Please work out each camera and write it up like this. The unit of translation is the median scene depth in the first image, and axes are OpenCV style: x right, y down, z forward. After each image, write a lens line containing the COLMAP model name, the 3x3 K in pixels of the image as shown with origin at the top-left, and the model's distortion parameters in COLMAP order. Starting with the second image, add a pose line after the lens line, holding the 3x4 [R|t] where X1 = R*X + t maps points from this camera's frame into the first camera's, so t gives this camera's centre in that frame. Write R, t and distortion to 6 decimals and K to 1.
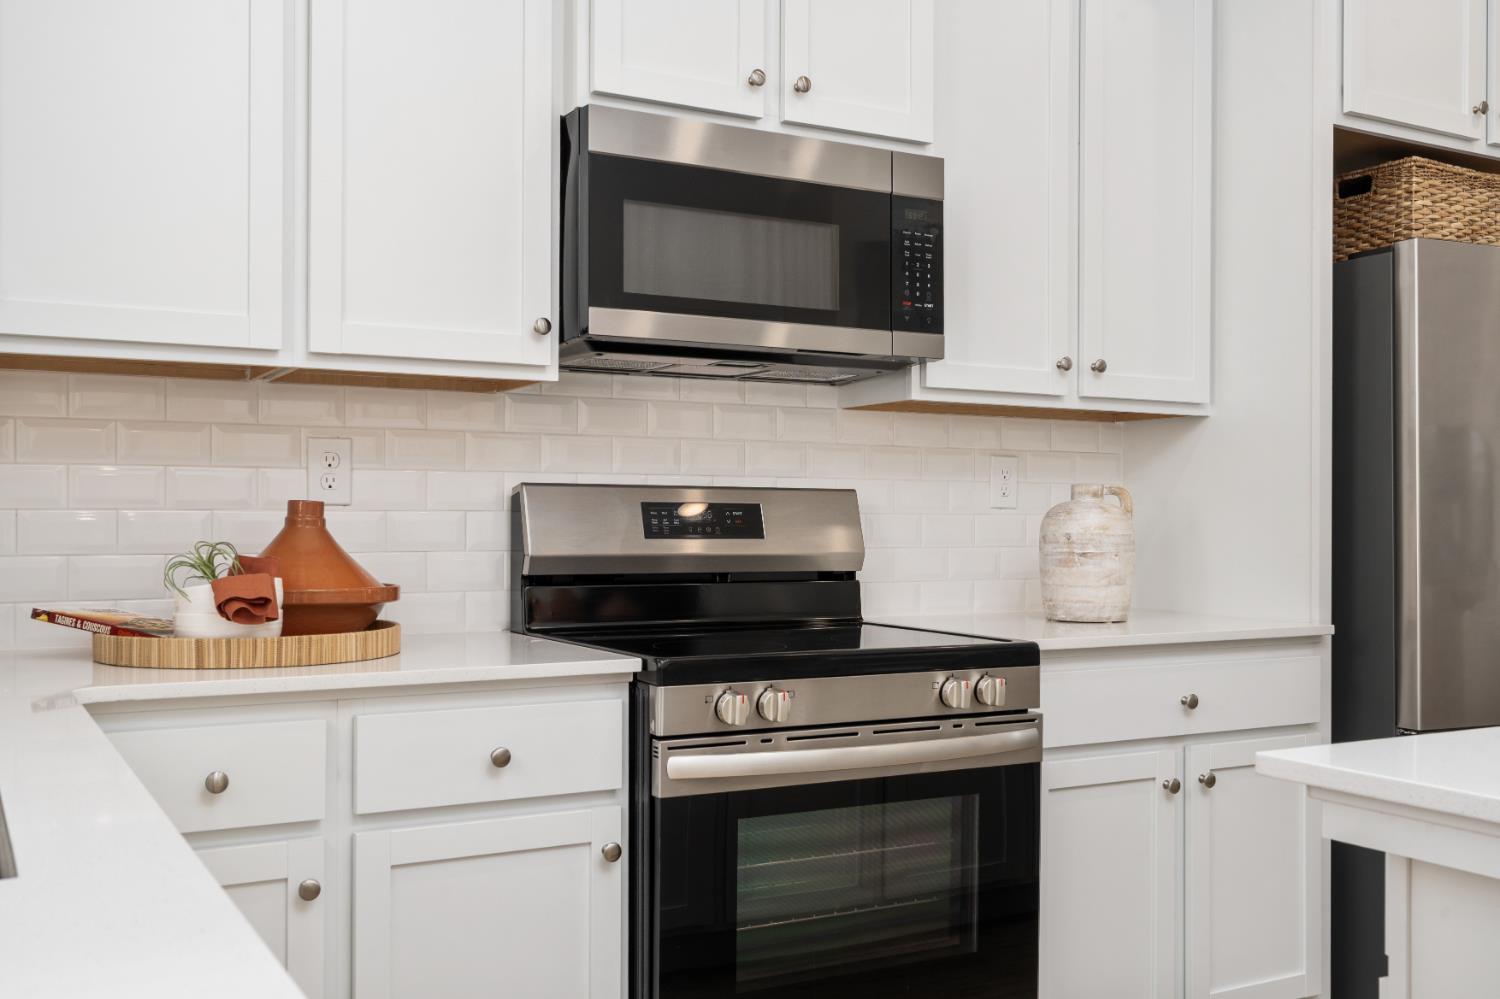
lens RADIAL K [[1498.2, 0, 750.0], [0, 1498.2, 499.5], [0, 0, 1]] dist [-0.030314, -0.008106]
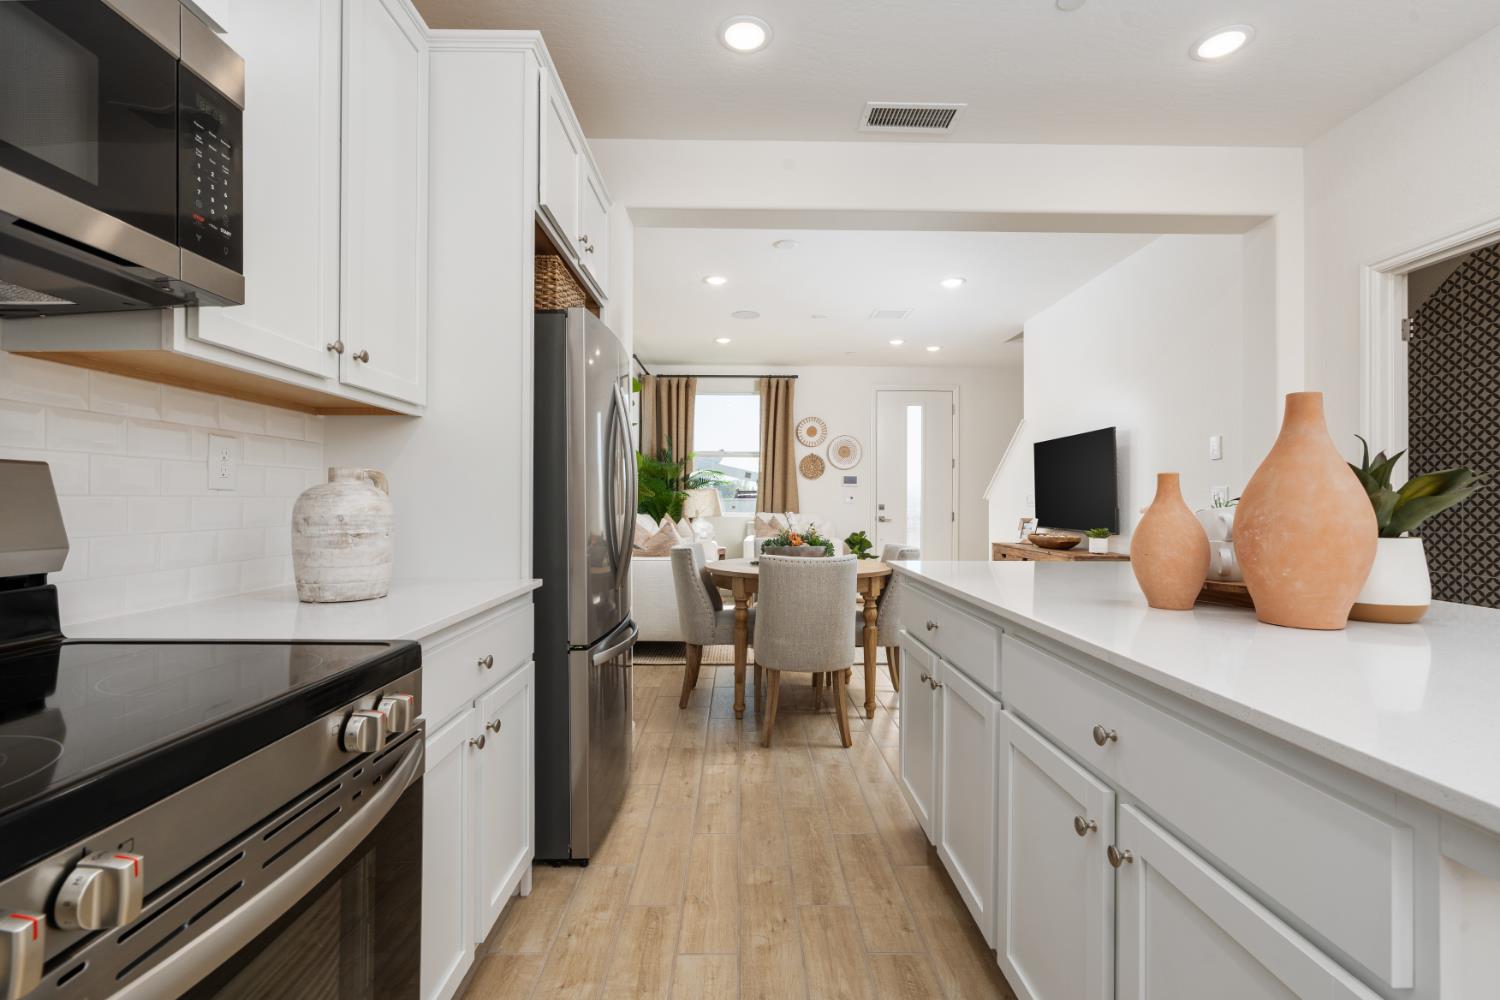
lens RADIAL K [[673.7, 0, 743.8], [0, 673.7, 492.7], [0, 0, 1]] dist [-0.001214, -0.000126]
pose [[0.476856, 0.005924, 0.878962, -0.057634], [-0.008433, 0.999962, -0.002164, 0.006244], [-0.878941, -0.006380, 0.476888, 0.546172]]
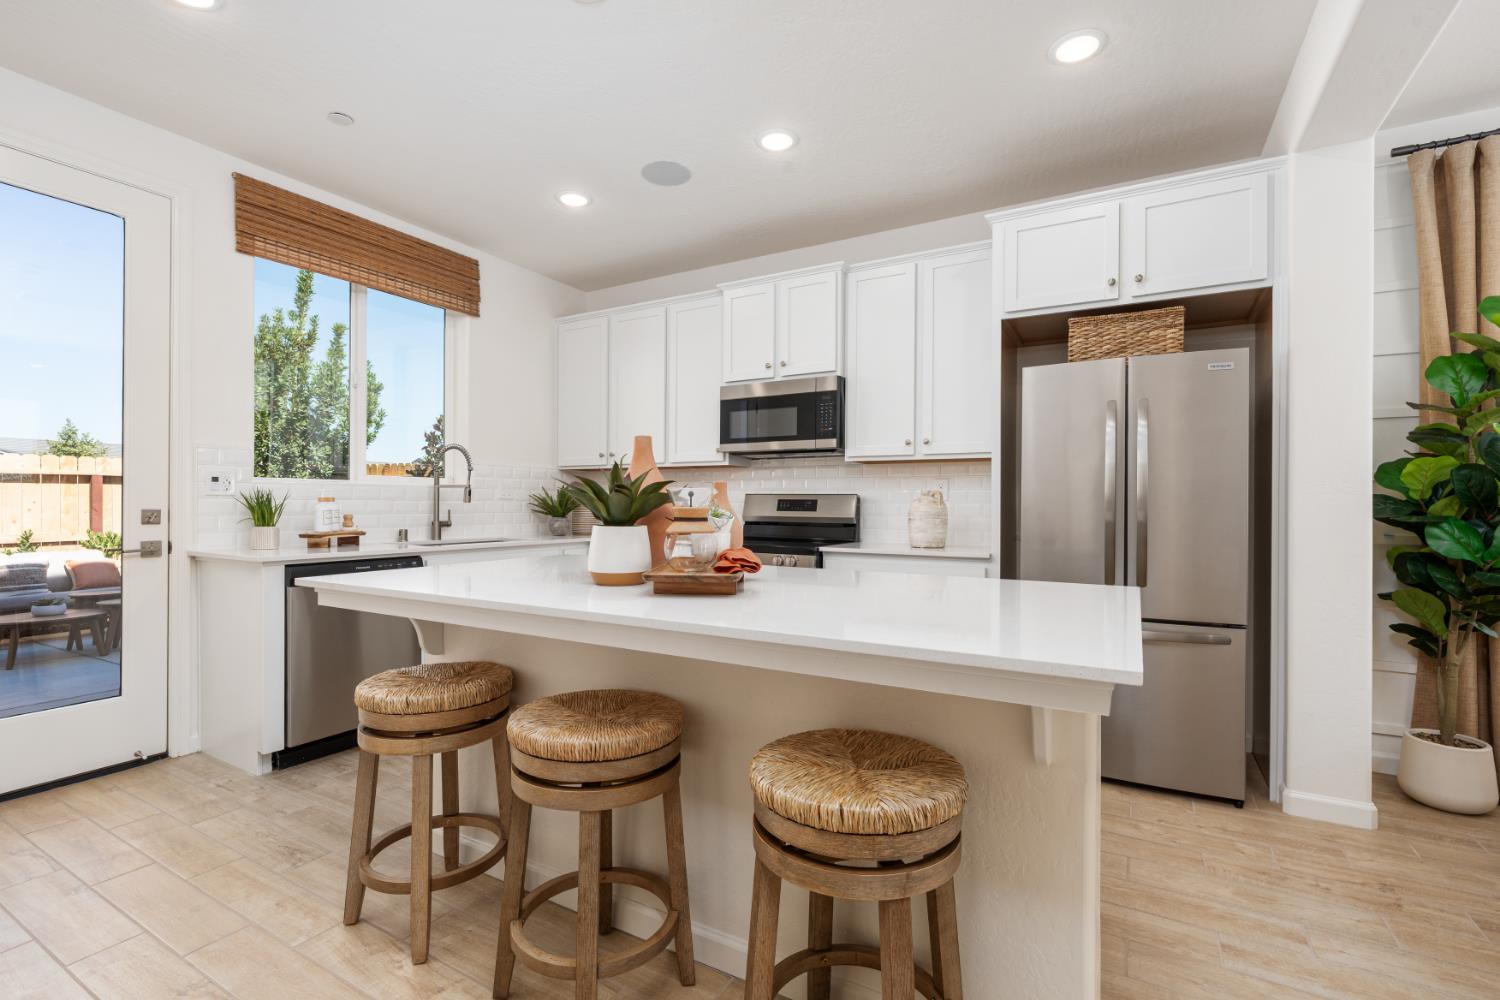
lens RADIAL K [[677.7, 0, 749.4], [0, 677.7, 502.6], [0, 0, 1]] dist [0.000243, 0.000293]
pose [[0.518620, -0.003698, -0.854997, 1.049493], [0.005601, 0.999984, -0.000928, 0.008925], [0.854986, -0.004307, 0.518633, 0.192026]]
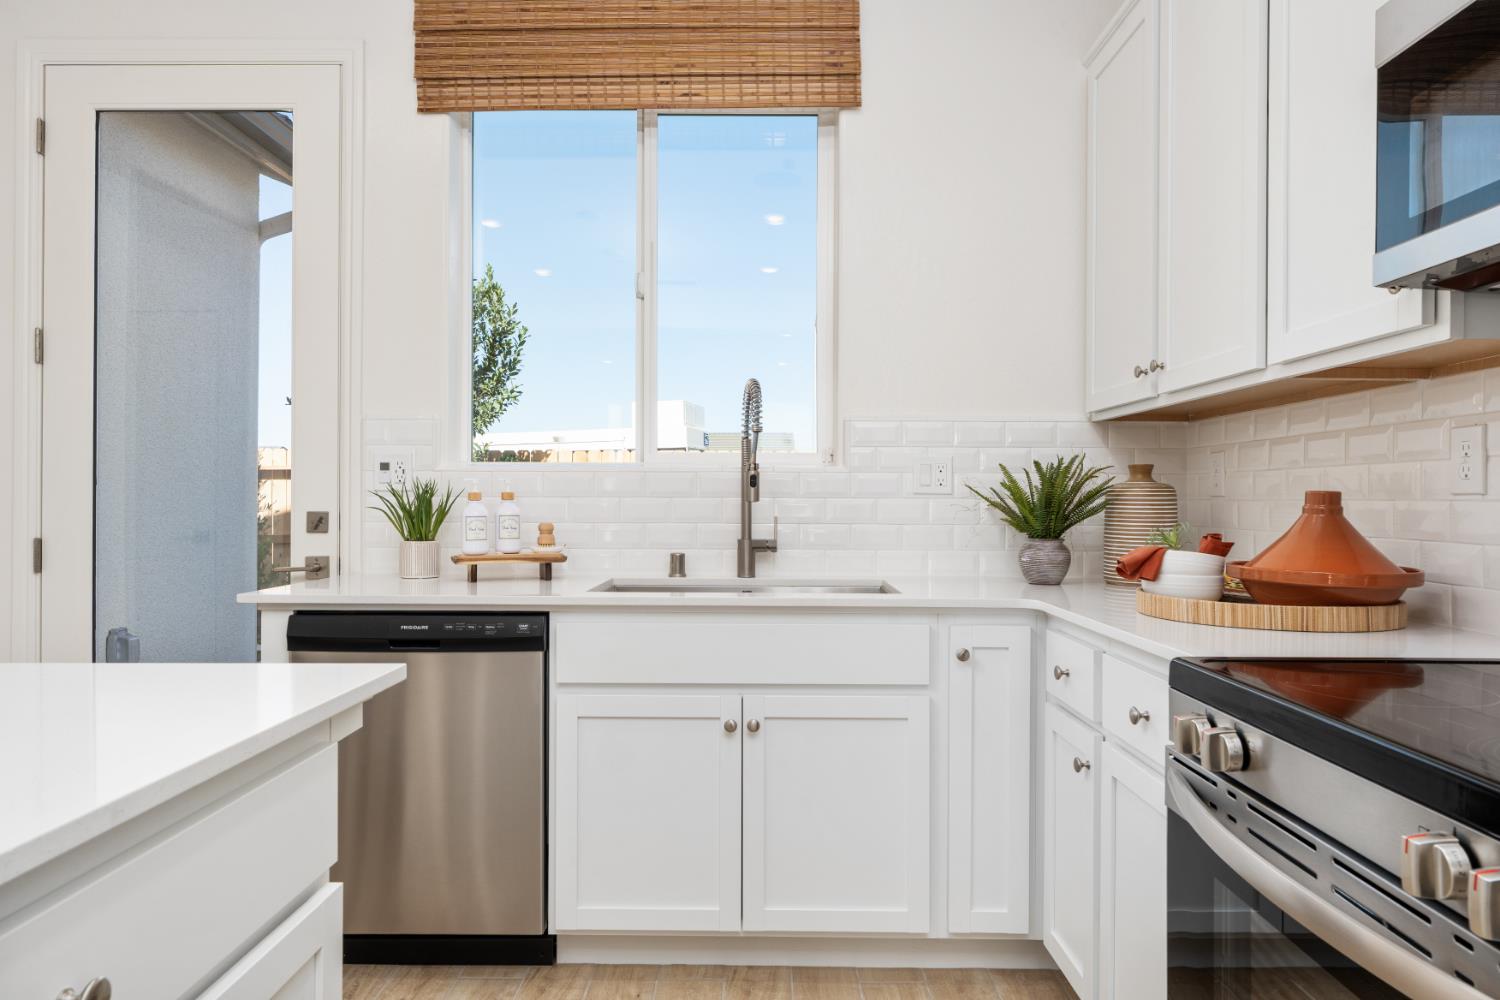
lens RADIAL K [[933.9, 0, 750.0], [0, 933.9, 500.0], [0, 0, 1]] dist [-0.002122, -0.000877]
pose [[-0.493639, -0.006239, -0.869644, 0.414444], [0.001341, 0.999968, -0.007934, 0.009394], [0.869666, -0.005083, -0.493615, 0.780692]]
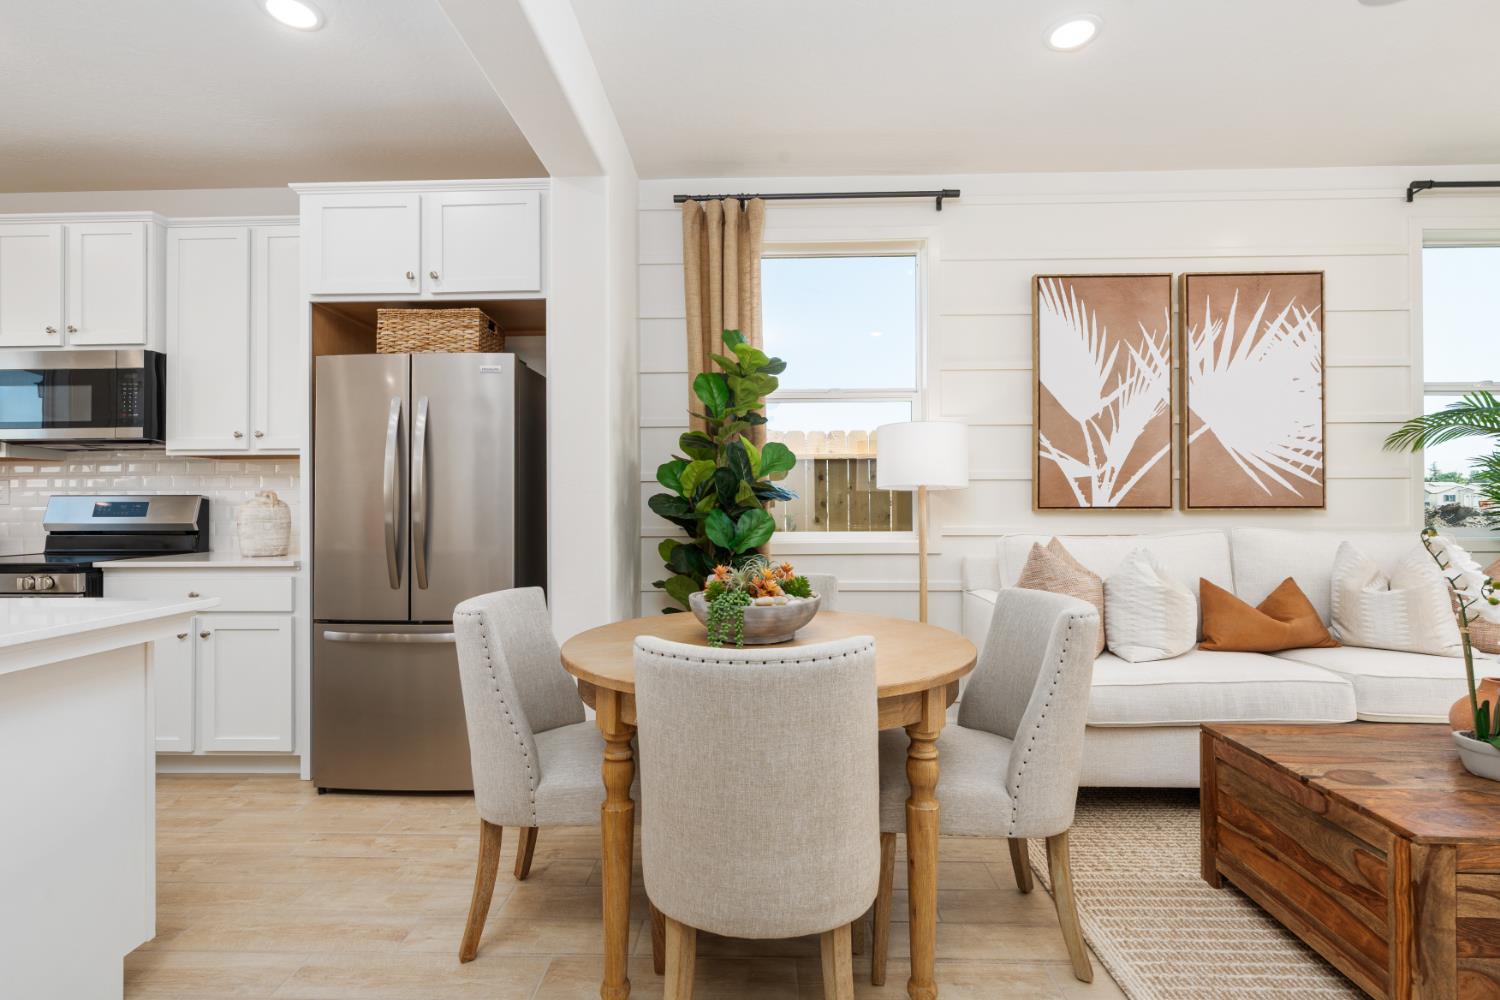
lens RADIAL K [[695.5, 0, 752.3], [0, 695.5, 494.9], [0, 0, 1]] dist [0.000690, 0.000247]
pose [[0.860677, -0.017299, -0.508858, 1.363123], [0.016356, 0.999846, -0.006325, 0.013642], [0.508889, -0.002879, 0.860827, 0.523804]]
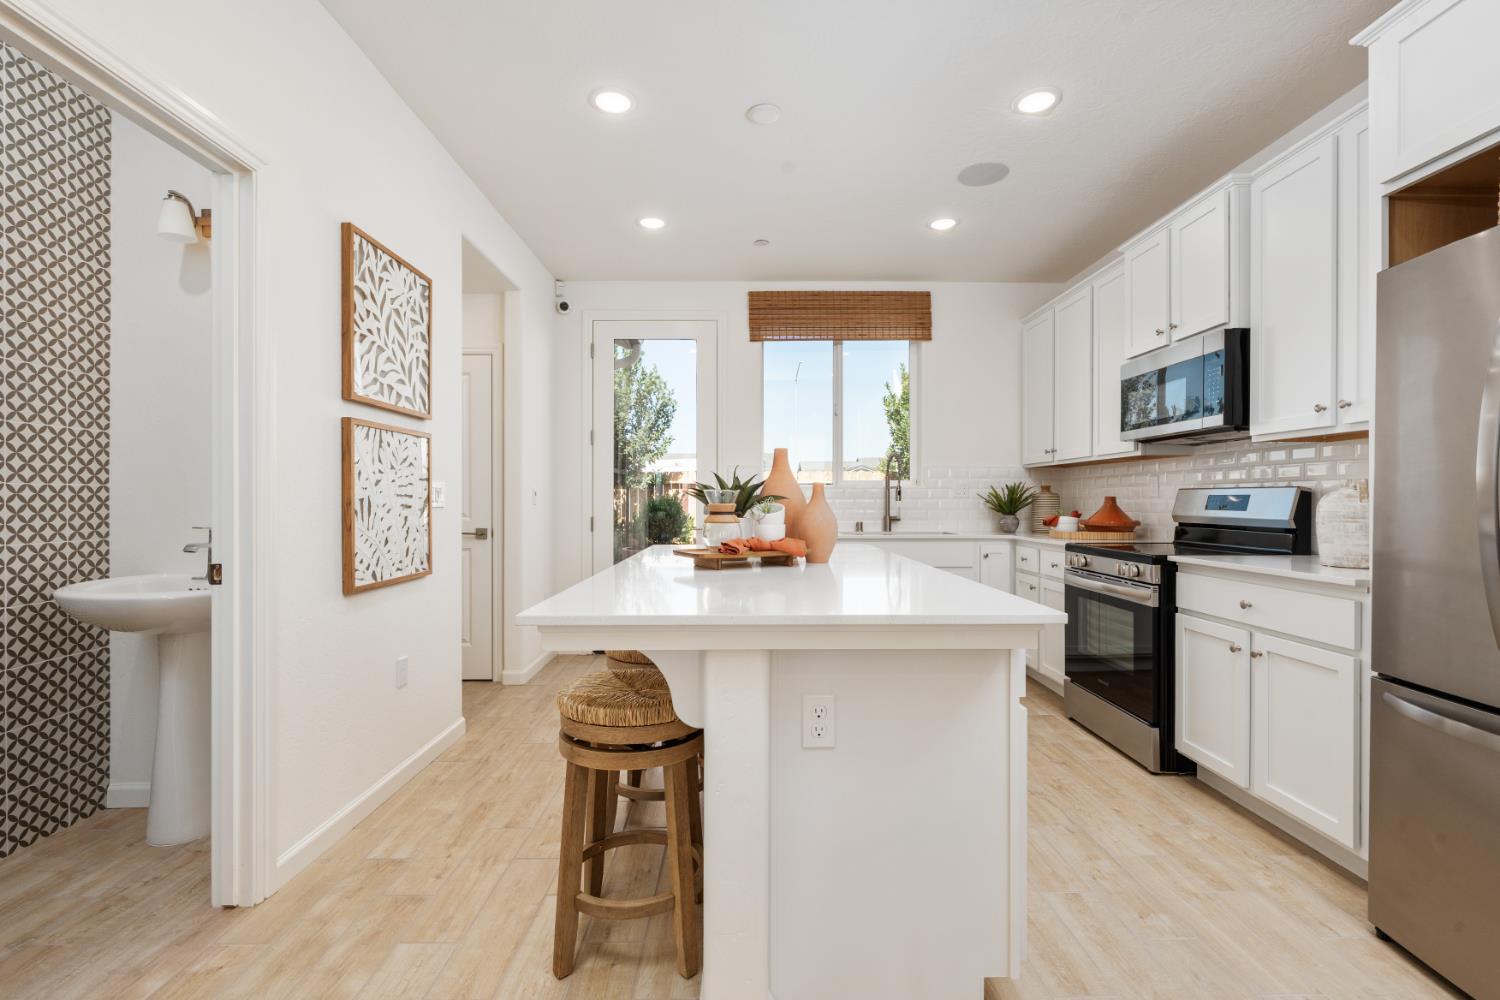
lens RADIAL K [[677.7, 0, 749.4], [0, 677.7, 502.6], [0, 0, 1]] dist [0.000243, 0.000293]
pose [[-0.470004, -0.002512, -0.882661, 1.190009], [0.005257, 0.999970, -0.005645, 0.015202], [0.882648, -0.007293, -0.469977, 0.802742]]
